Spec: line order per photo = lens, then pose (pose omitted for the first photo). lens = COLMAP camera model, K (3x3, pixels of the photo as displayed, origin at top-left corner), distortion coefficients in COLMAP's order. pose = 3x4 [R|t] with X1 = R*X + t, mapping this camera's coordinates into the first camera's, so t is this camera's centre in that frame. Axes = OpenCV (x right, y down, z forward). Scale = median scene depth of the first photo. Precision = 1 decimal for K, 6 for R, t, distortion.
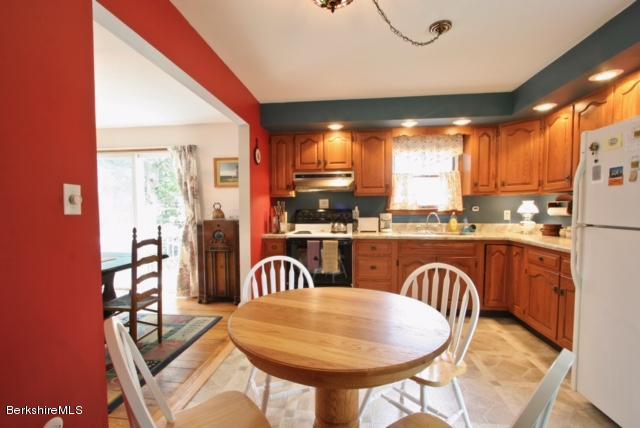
lens RADIAL K [[297.8, 0, 319.7], [0, 297.8, 218.3], [0, 0, 1]] dist [-0.005294, -0.000231]
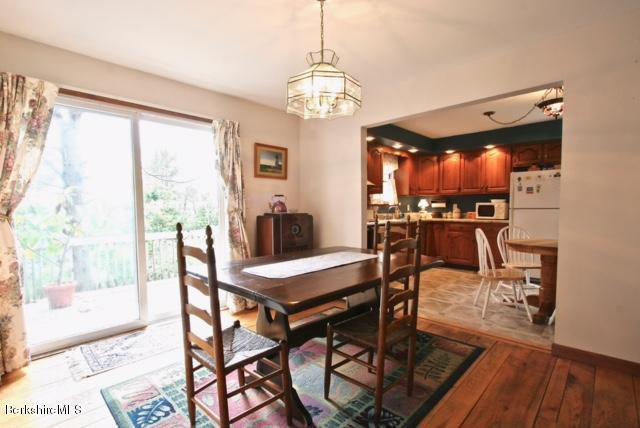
lens RADIAL K [[297.8, 0, 323.7], [0, 297.8, 219.1], [0, 0, 1]] dist [-0.005294, -0.000231]
pose [[0.608094, -0.032905, 0.793182, -1.157960], [0.028456, 0.999402, 0.019645, 0.008644], [-0.793355, 0.010625, 0.608667, 0.403191]]
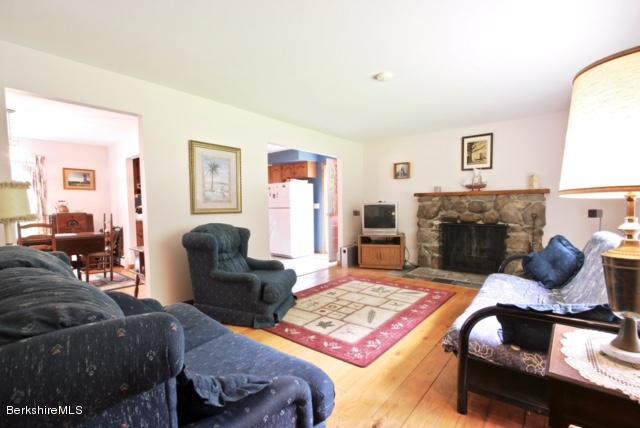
lens RADIAL K [[297.8, 0, 317.4], [0, 297.8, 212.6], [0, 0, 1]] dist [-0.005294, -0.000231]
pose [[0.548916, -0.020553, 0.835625, -1.071879], [0.035997, 0.999351, 0.000934, 0.054721], [-0.835102, 0.029568, 0.549300, -0.893699]]
